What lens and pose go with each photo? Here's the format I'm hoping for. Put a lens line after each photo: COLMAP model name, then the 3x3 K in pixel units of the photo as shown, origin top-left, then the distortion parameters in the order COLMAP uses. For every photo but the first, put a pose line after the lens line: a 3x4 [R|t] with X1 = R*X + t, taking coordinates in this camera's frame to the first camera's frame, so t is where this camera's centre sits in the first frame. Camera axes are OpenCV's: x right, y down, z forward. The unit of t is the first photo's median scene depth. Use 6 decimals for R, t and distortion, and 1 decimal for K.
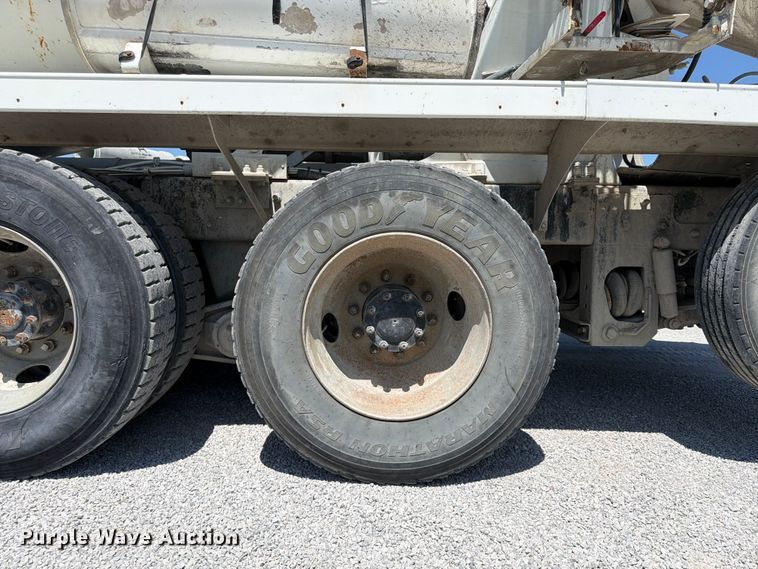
lens RADIAL K [[599.6, 0, 380.1], [0, 599.6, 282.0], [0, 0, 1]] dist [0.087114, -0.105101]
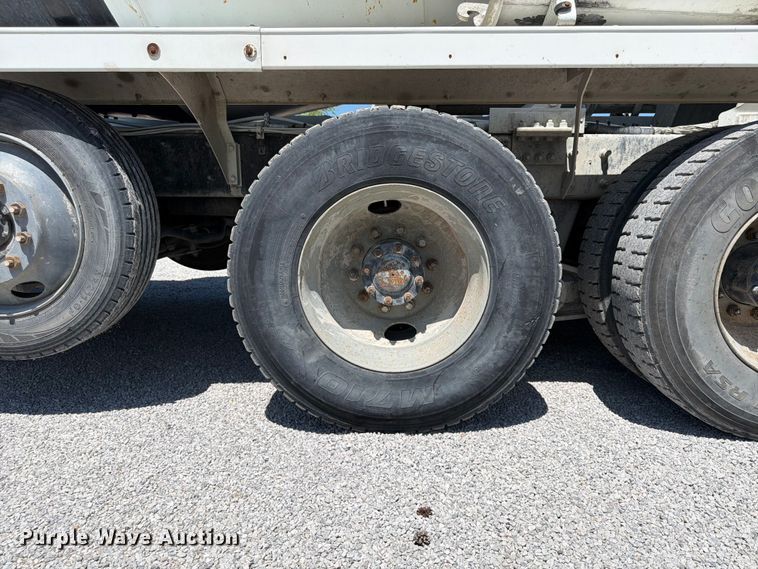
lens RADIAL K [[599.6, 0, 378.5], [0, 599.6, 288.0], [0, 0, 1]] dist [0.087114, -0.105101]
pose [[0.999580, -0.002314, -0.028875, -0.652816], [0.004737, 0.996443, 0.084131, -0.010046], [0.028578, -0.084233, 0.996036, -0.005920]]
